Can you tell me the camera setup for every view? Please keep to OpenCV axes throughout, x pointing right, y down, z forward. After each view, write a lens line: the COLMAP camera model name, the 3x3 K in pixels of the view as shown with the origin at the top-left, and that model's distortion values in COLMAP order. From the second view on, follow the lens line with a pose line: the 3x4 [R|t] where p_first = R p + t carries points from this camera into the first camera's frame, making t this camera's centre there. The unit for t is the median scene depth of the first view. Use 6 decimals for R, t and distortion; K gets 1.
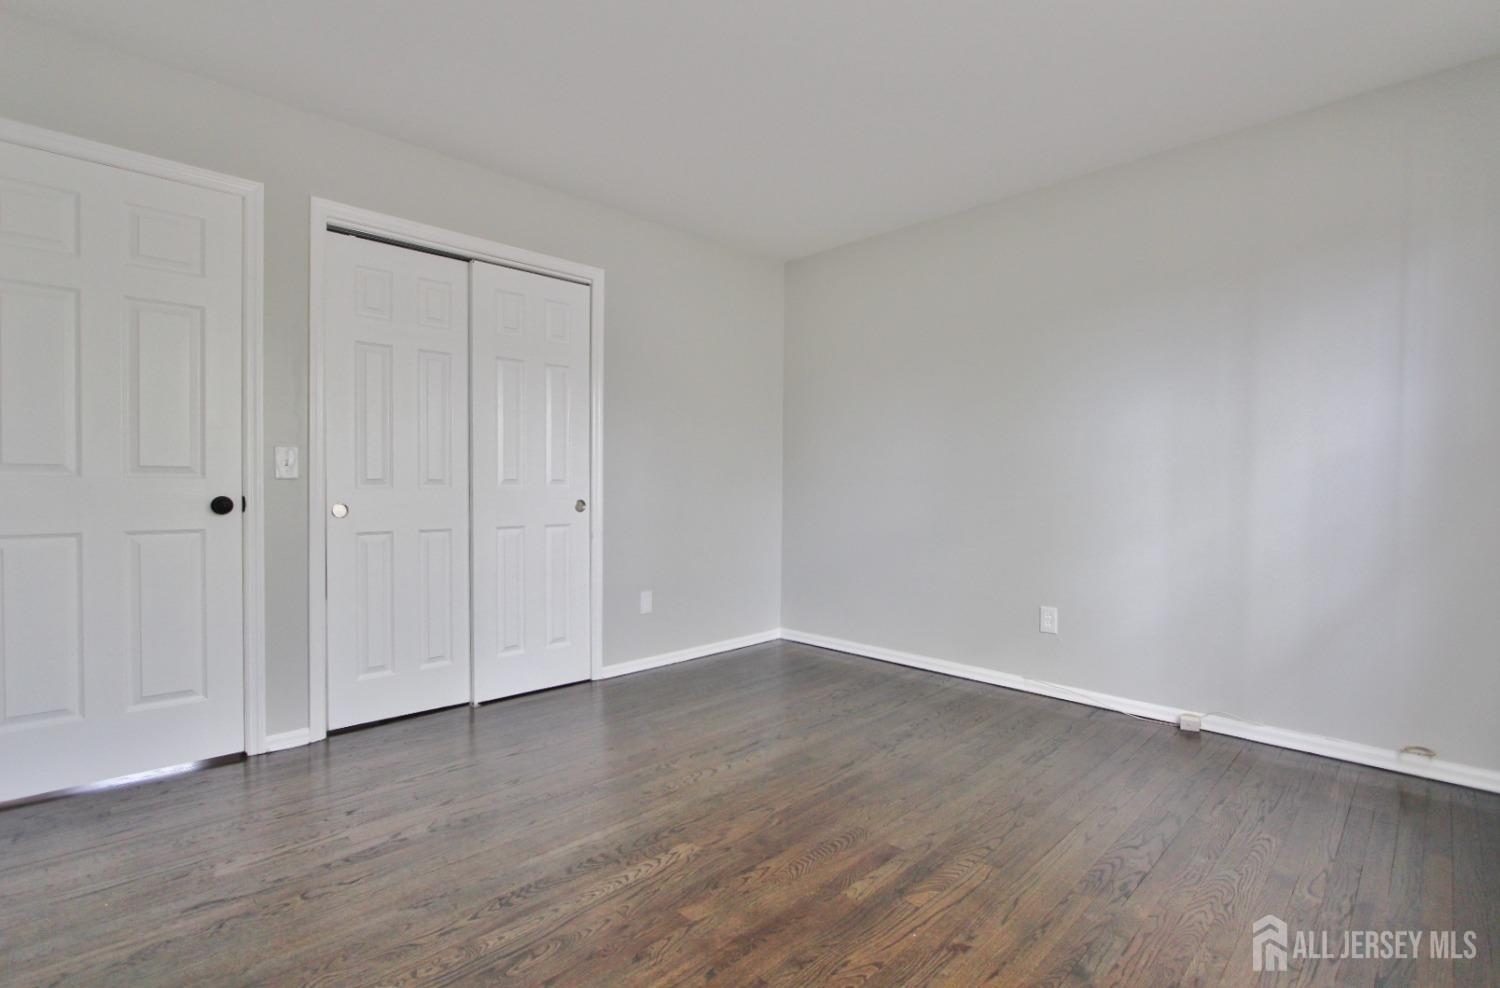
lens RADIAL K [[697.2, 0, 742.8], [0, 697.2, 491.2], [0, 0, 1]] dist [-0.018122, -0.000243]
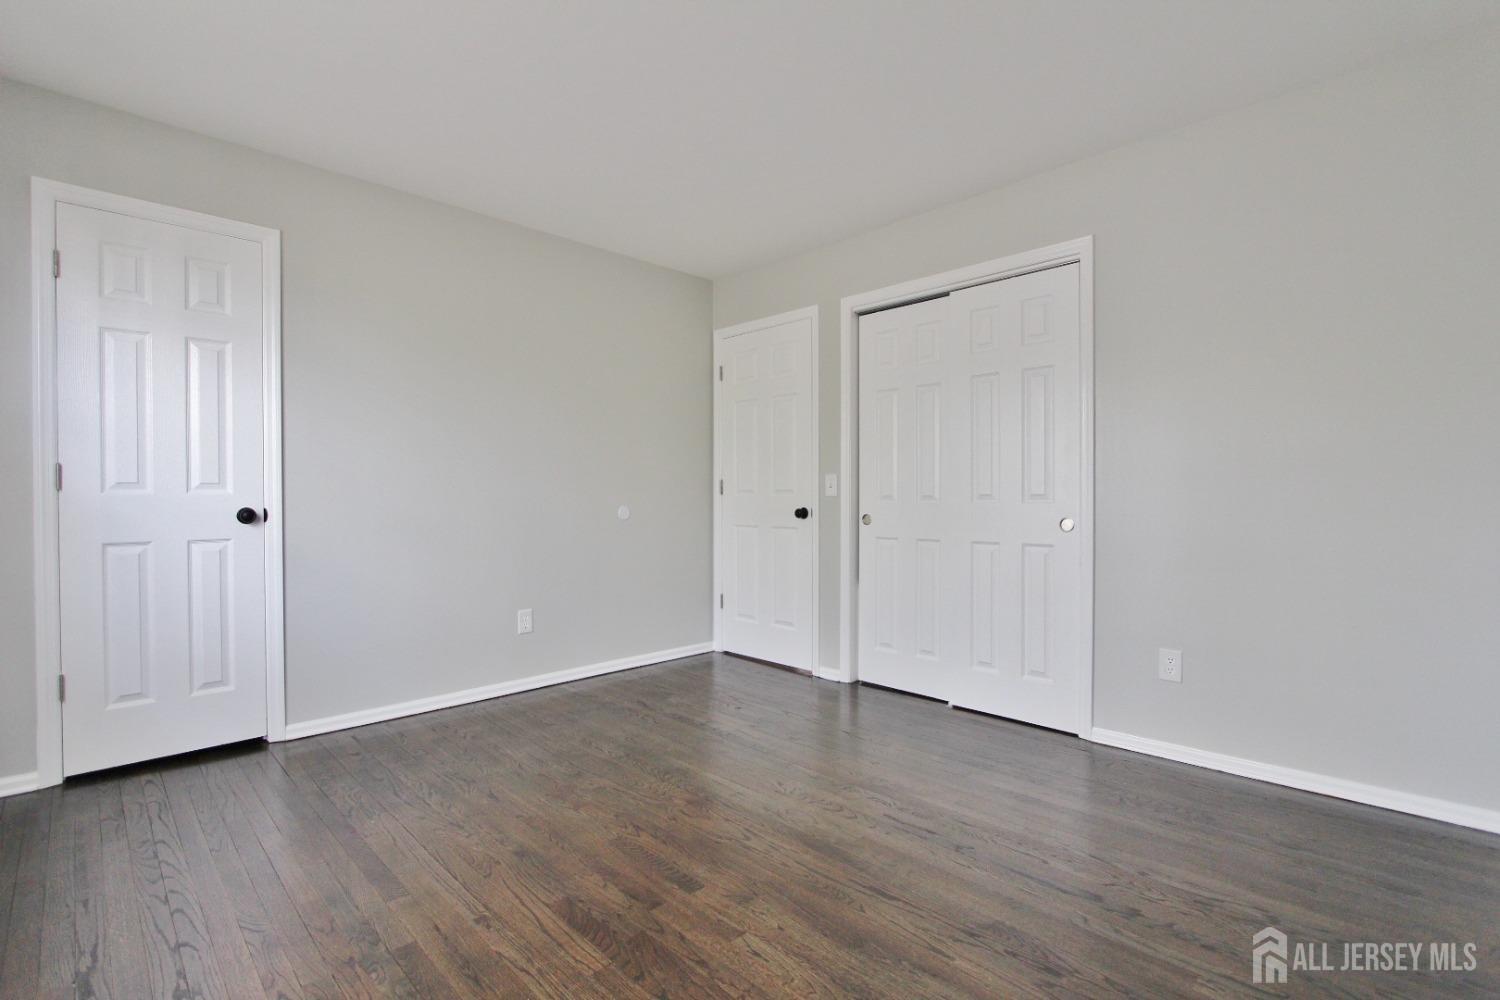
lens RADIAL K [[686.4, 0, 741.1], [0, 686.4, 497.8], [0, 0, 1]] dist [-0.020320, -0.000579]
pose [[-0.001330, -0.007953, -0.999967, 0.726501], [-0.009633, 0.999922, -0.007940, -0.001405], [0.999953, 0.009622, -0.001406, 0.731535]]
